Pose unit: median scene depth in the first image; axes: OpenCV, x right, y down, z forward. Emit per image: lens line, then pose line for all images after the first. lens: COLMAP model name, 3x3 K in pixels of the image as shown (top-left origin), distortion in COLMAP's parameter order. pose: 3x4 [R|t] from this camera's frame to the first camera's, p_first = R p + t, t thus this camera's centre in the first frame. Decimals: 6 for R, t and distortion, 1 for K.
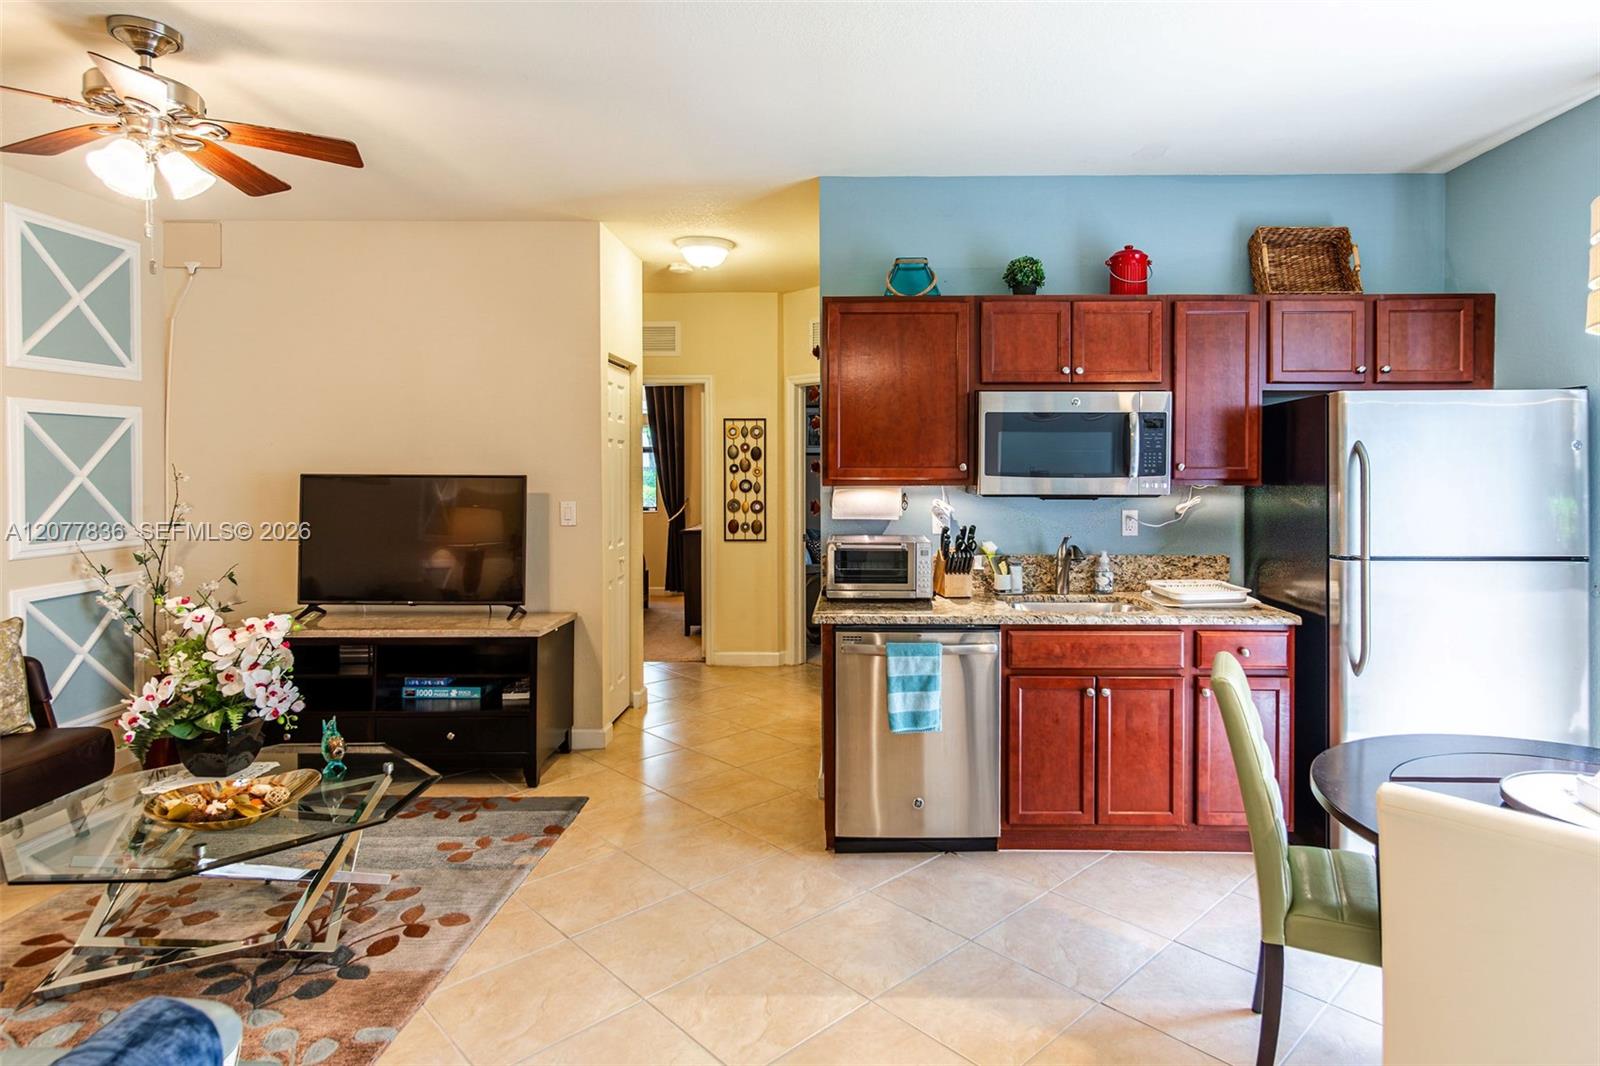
lens RADIAL K [[987.1, 0, 807.8], [0, 987.1, 460.5], [0, 0, 1]] dist [0.017966, 0.001168]
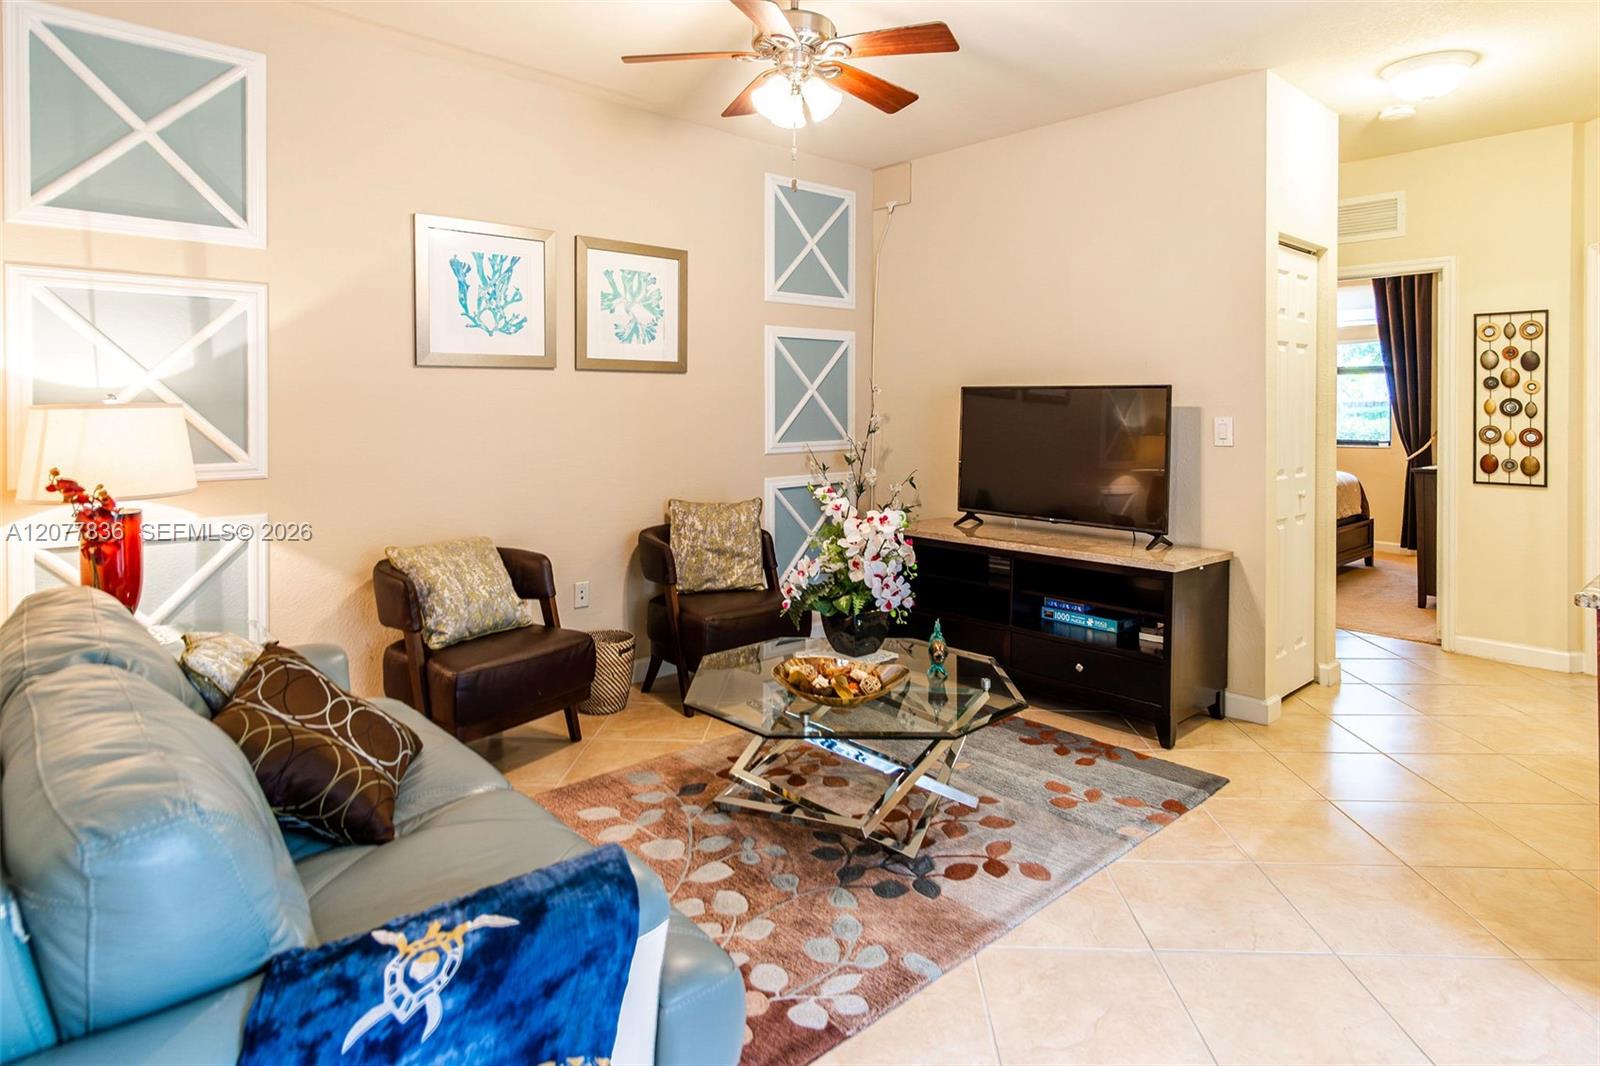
lens RADIAL K [[916.5, 0, 802.7], [0, 916.5, 405.6], [0, 0, 1]] dist [0.006244, 0.001724]
pose [[0.701559, 0.007419, -0.712573, 0.066416], [-0.014832, 0.999881, -0.004193, 0.045305], [0.712457, 0.013510, 0.701585, 0.229980]]
